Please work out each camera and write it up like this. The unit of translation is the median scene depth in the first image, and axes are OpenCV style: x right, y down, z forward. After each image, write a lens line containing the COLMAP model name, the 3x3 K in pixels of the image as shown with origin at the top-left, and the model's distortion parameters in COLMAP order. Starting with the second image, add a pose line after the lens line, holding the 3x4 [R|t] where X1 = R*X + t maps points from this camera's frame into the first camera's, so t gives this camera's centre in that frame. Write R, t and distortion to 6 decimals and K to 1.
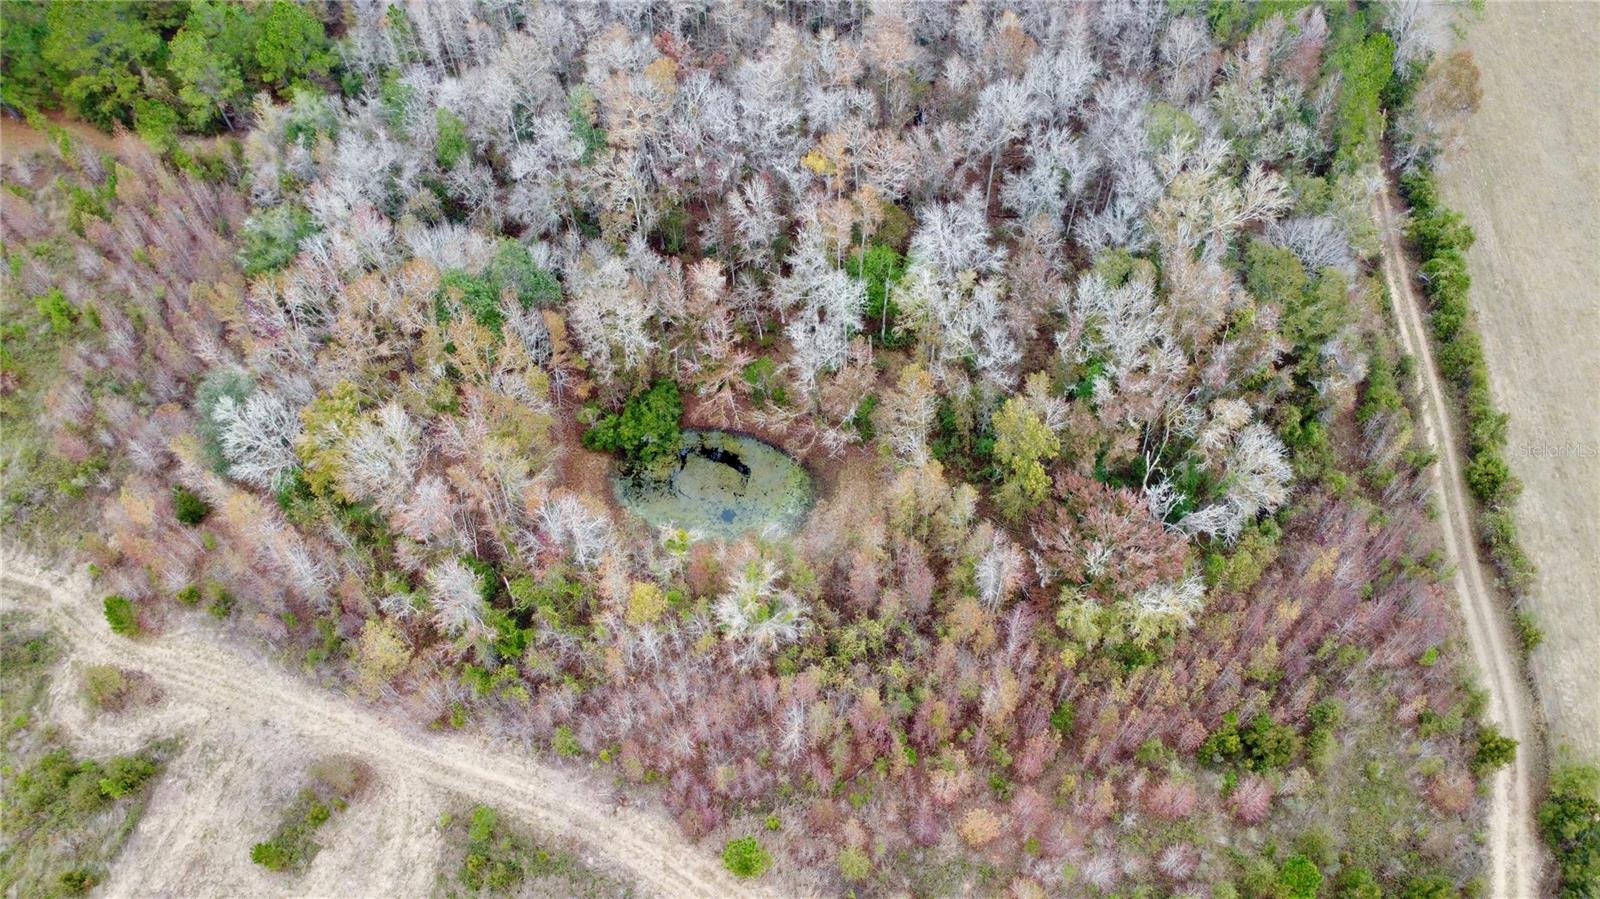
lens RADIAL K [[1155.1, 0, 800.0], [0, 1155.1, 449.5], [0, 0, 1]] dist [-0.027430, -0.007981]
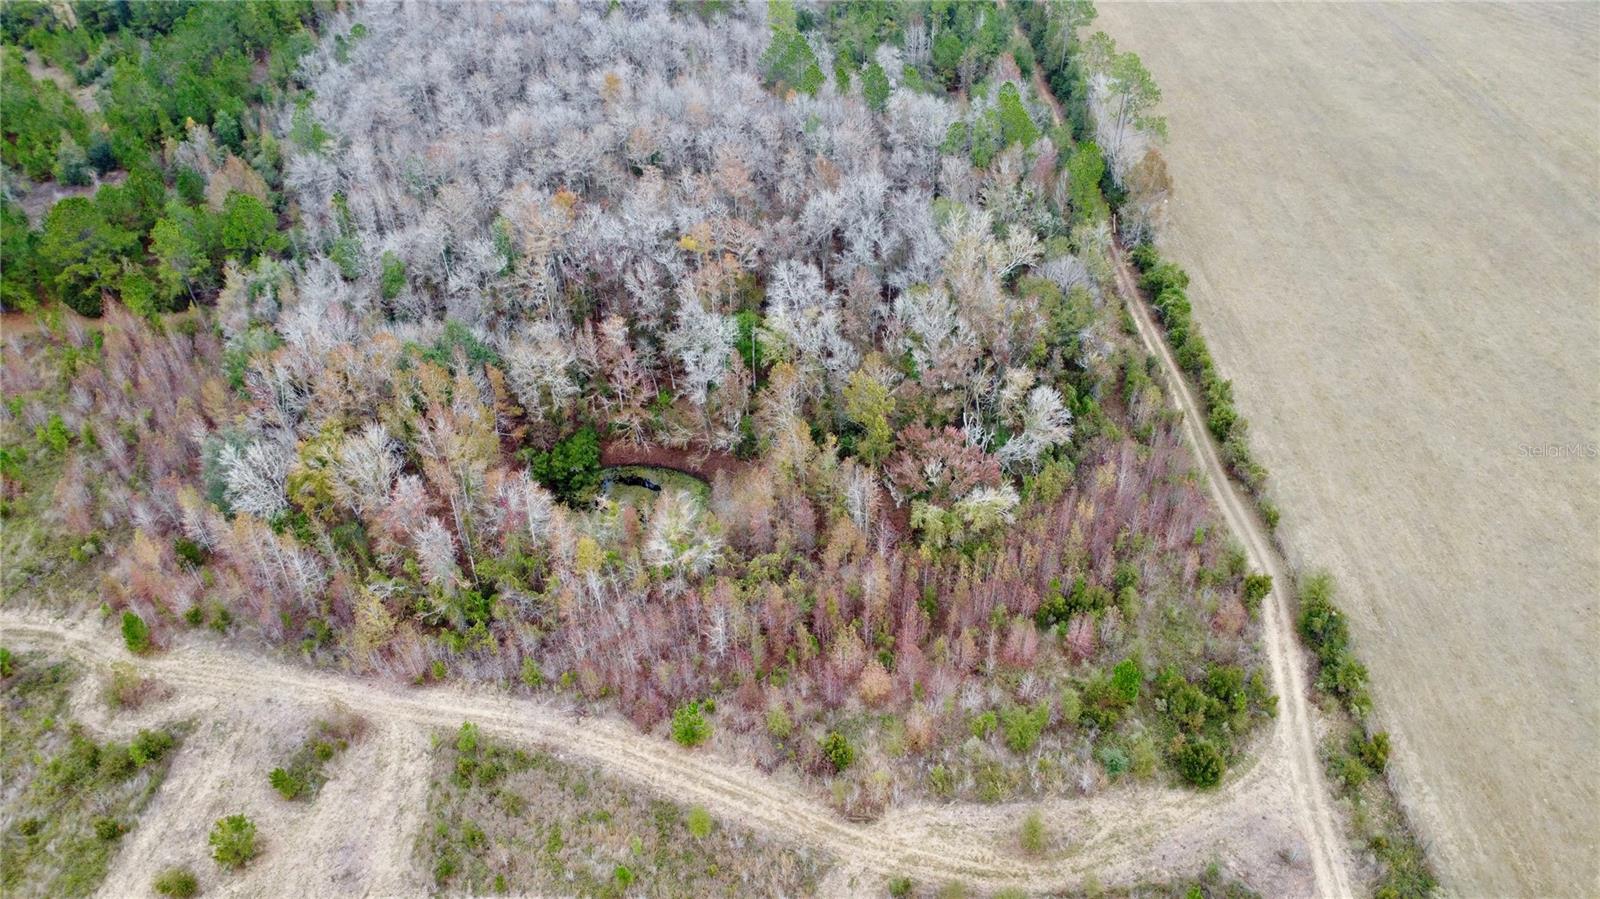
lens RADIAL K [[1155.1, 0, 800.0], [0, 1155.1, 449.5], [0, 0, 1]] dist [-0.027430, -0.007981]
pose [[0.987931, -0.098596, 0.119466, -0.043777], [0.126250, 0.959392, -0.252245, 0.348207], [-0.089744, 0.264283, 0.960261, -0.235933]]
